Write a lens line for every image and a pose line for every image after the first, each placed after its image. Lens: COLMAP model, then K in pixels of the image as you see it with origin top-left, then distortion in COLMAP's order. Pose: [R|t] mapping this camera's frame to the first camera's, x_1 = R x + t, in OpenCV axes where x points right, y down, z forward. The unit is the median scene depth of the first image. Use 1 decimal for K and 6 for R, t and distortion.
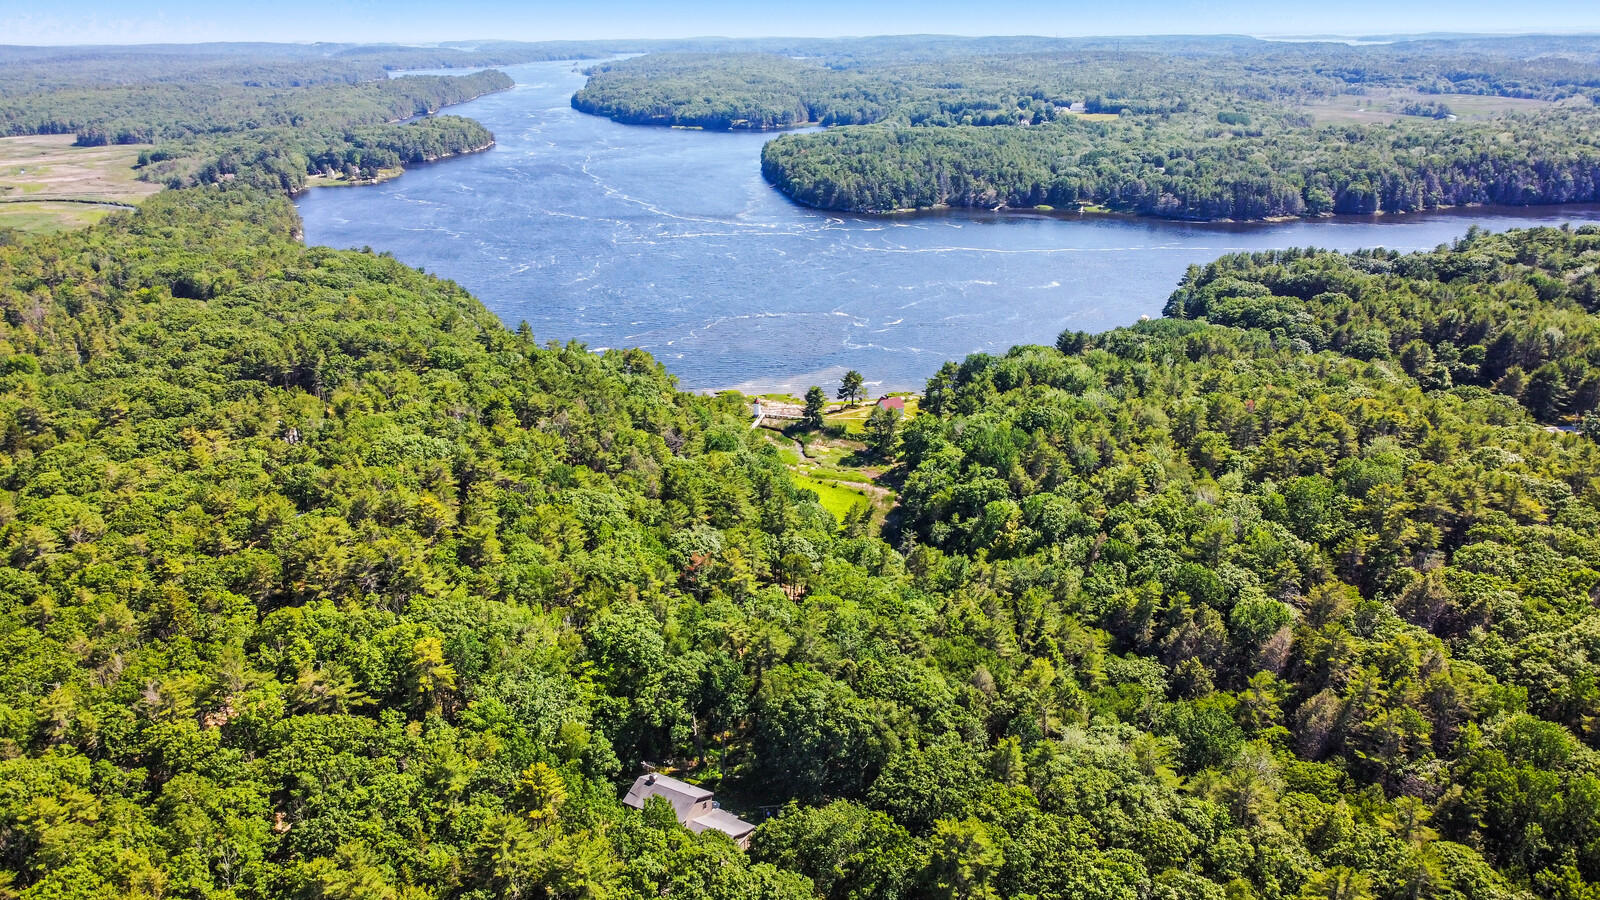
lens RADIAL K [[1202.0, 0, 801.3], [0, 1202.0, 440.0], [0, 0, 1]] dist [0.018337, -0.024671]
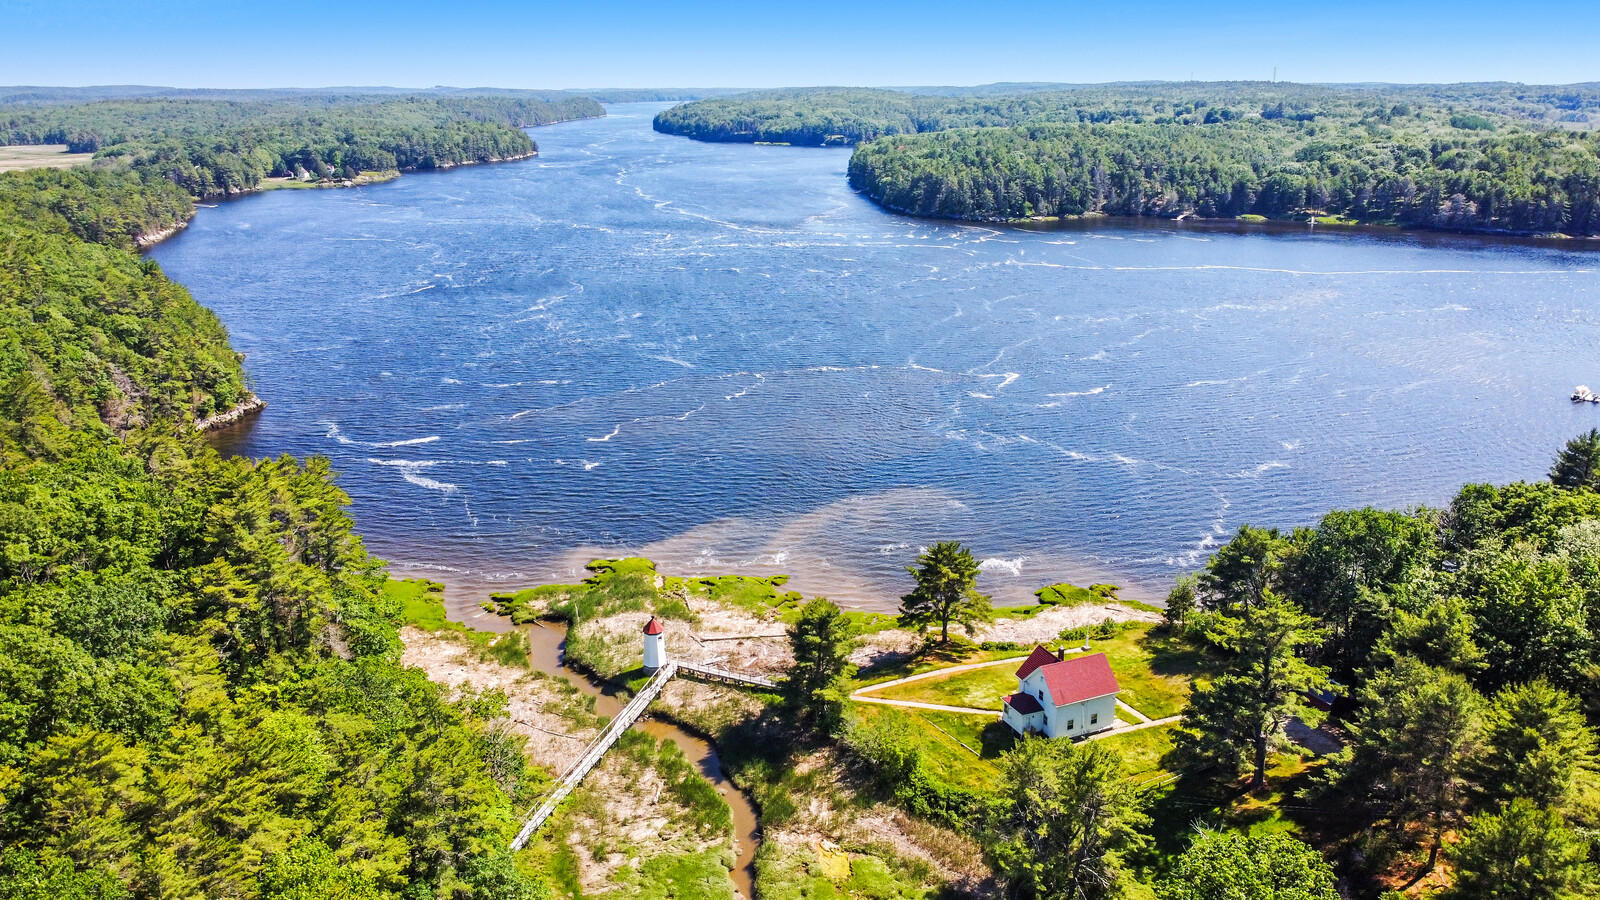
lens RADIAL K [[1202.0, 0, 801.3], [0, 1202.0, 440.0], [0, 0, 1]] dist [0.018337, -0.024671]
pose [[0.995481, 0.029314, -0.090319, 0.014056], [-0.033056, 0.998644, -0.040214, -0.031408], [0.089018, 0.043018, 0.995101, 0.294926]]
